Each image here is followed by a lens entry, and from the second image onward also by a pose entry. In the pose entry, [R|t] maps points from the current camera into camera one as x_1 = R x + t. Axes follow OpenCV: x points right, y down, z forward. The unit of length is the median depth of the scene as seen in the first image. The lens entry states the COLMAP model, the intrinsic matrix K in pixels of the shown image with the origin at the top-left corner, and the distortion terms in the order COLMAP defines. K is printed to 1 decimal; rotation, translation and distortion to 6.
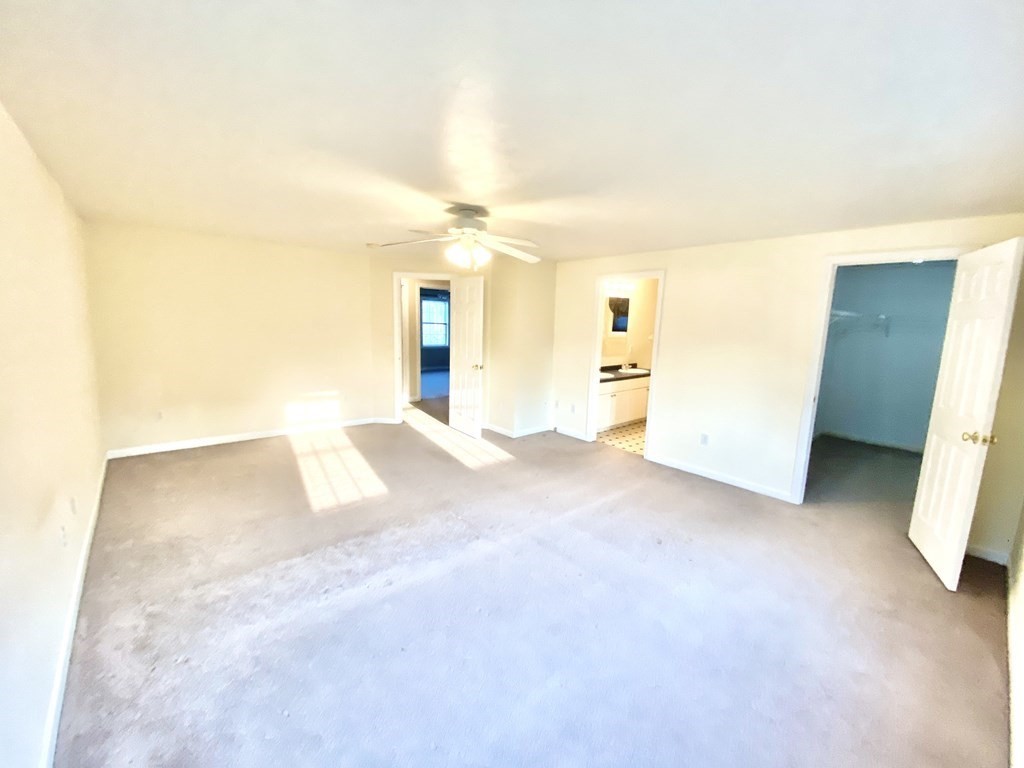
lens RADIAL K [[409.2, 0, 511.7], [0, 409.2, 382.3], [0, 0, 1]] dist [0.030465, -0.025351]
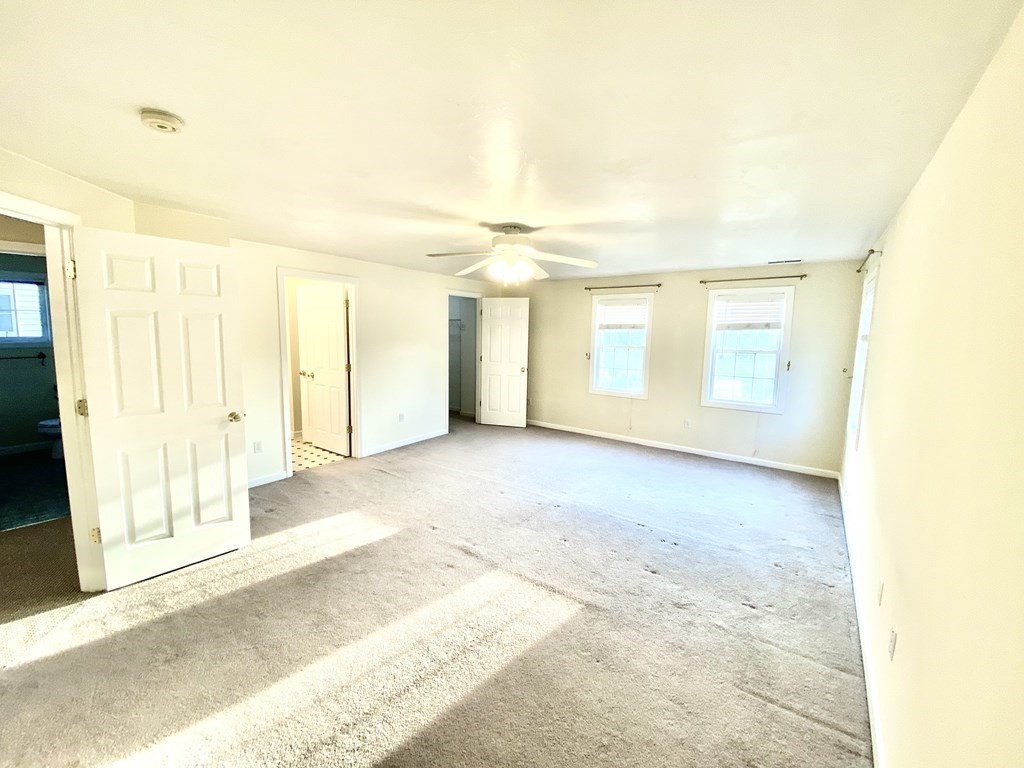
lens RADIAL K [[409.2, 0, 511.7], [0, 409.2, 382.3], [0, 0, 1]] dist [0.030465, -0.025351]
pose [[-0.251984, -0.154417, 0.955332, -0.694923], [0.115986, 0.975252, 0.188231, -0.143969], [-0.960756, 0.158237, -0.227837, 0.768974]]
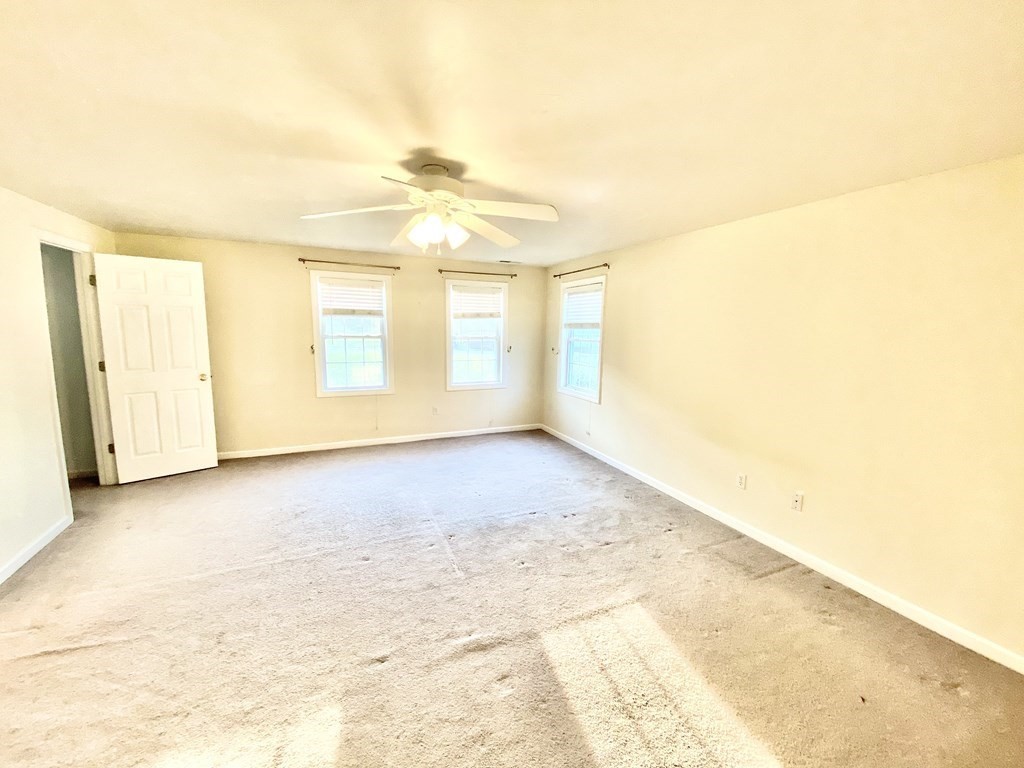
lens RADIAL K [[409.2, 0, 511.7], [0, 409.2, 382.3], [0, 0, 1]] dist [0.030465, -0.025351]
pose [[-0.959543, -0.089963, 0.266804, -0.267302], [-0.009264, 0.957156, 0.289425, -0.171639], [-0.281411, 0.275245, -0.919265, 1.027680]]
